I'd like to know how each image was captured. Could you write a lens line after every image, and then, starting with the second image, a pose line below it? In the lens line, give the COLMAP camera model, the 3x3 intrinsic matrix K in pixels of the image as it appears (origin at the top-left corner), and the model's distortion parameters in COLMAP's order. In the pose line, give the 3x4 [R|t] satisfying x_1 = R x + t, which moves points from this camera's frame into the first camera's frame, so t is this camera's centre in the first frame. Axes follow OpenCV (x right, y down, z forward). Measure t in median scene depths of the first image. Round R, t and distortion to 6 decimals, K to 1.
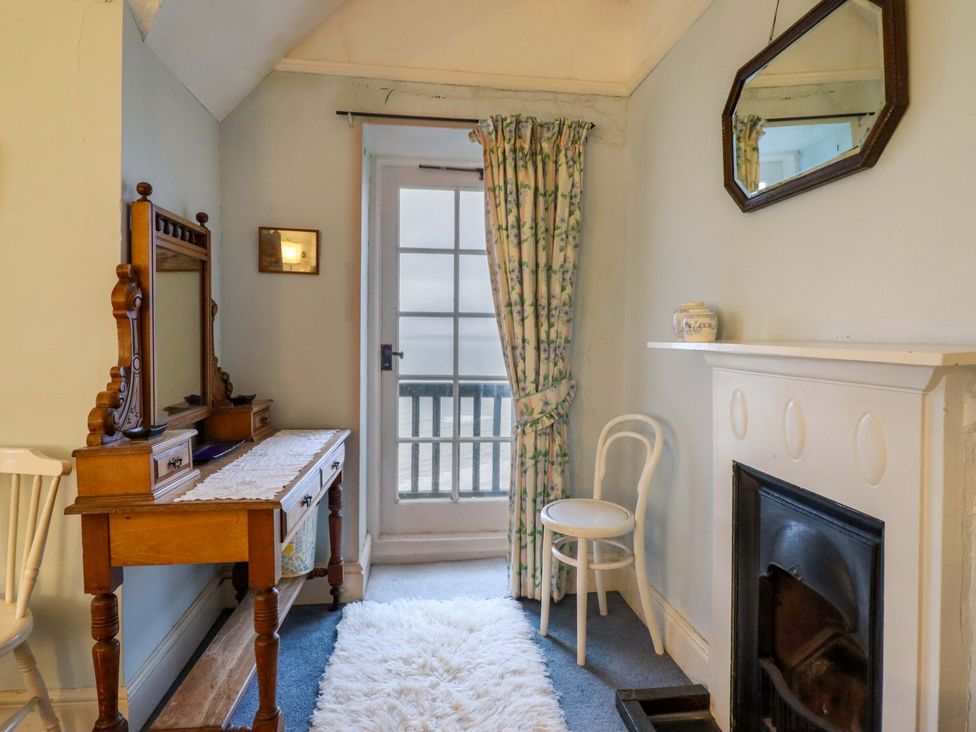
lens RADIAL K [[576.5, 0, 487.7], [0, 576.5, 350.3], [0, 0, 1]] dist [-0.001789, -0.000334]
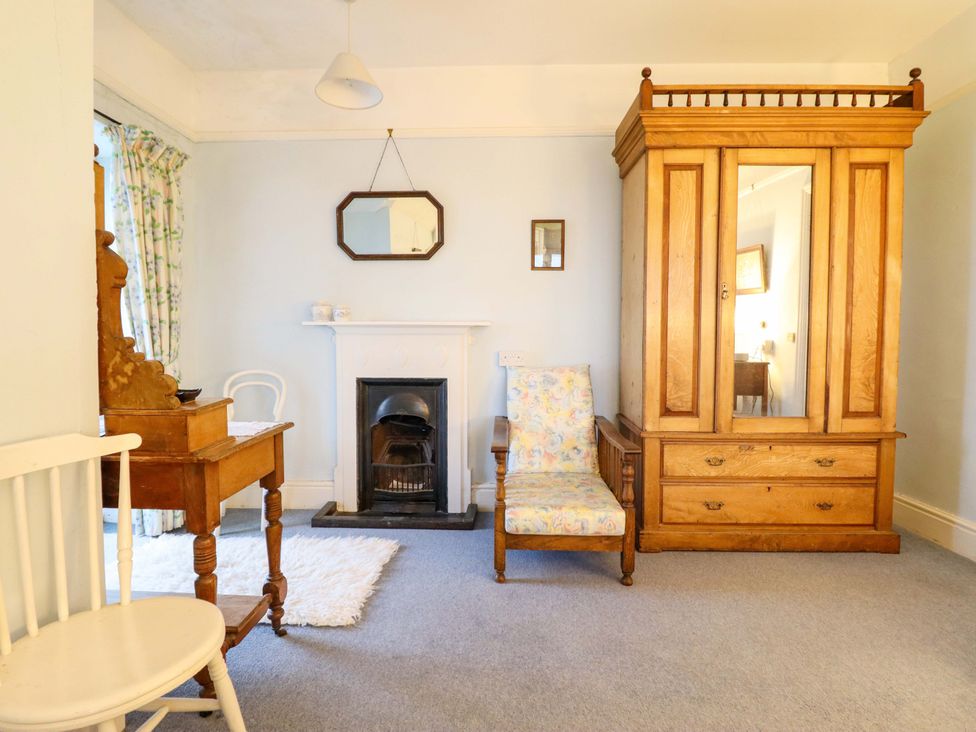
lens RADIAL K [[576.5, 0, 487.7], [0, 576.5, 350.3], [0, 0, 1]] dist [-0.001789, -0.000334]
pose [[0.137092, -0.040829, 0.989717, -1.050651], [0.022378, 0.999023, 0.038113, 0.013469], [-0.990306, 0.016923, 0.137871, 0.151683]]
